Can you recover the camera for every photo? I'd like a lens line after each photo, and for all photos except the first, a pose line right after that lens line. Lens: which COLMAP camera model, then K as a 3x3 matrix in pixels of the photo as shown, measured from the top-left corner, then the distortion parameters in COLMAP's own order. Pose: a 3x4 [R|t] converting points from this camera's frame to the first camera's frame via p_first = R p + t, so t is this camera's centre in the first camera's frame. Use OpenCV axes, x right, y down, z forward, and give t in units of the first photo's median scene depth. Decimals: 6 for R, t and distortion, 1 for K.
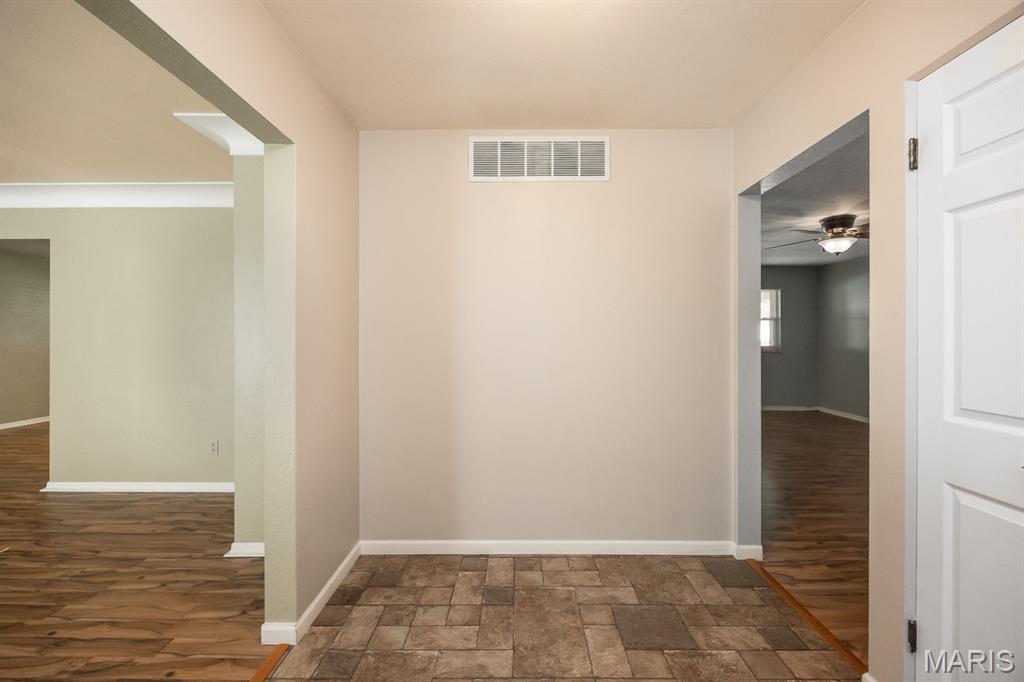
lens RADIAL K [[410.7, 0, 512.0], [0, 410.7, 341.0], [0, 0, 1]] dist [0.001619, 0.000138]
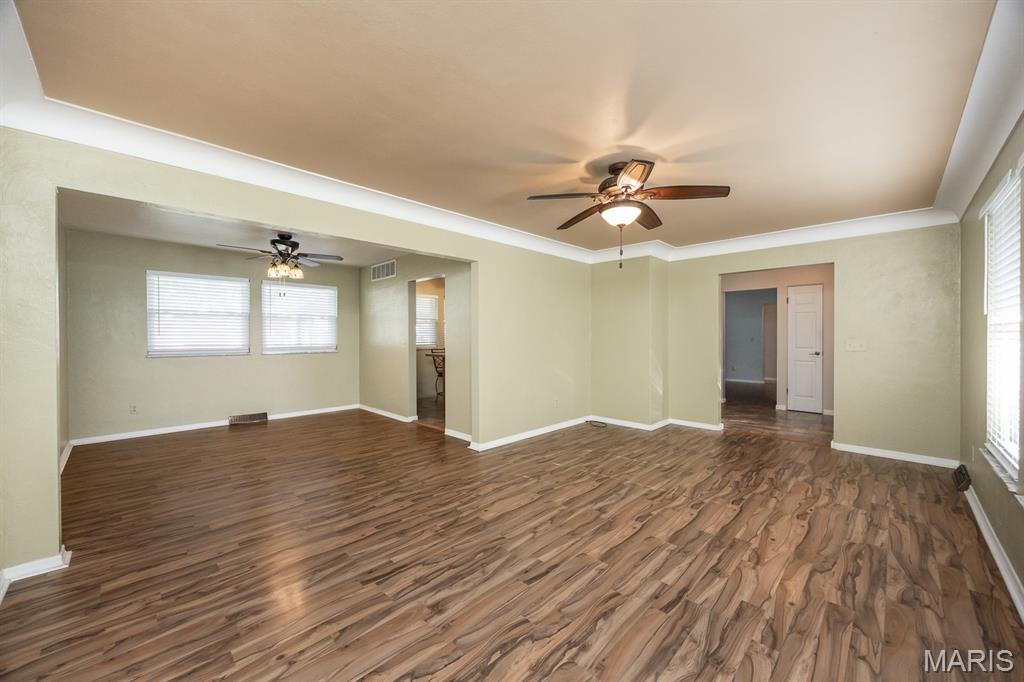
lens RADIAL K [[391.4, 0, 518.6], [0, 391.4, 339.0], [0, 0, 1]] dist [-0.006757, 0.000192]
pose [[0.694897, -0.014083, 0.718971, -2.214176], [0.013415, 0.999888, 0.006619, -0.016949], [-0.718984, 0.005045, 0.695008, -0.000440]]
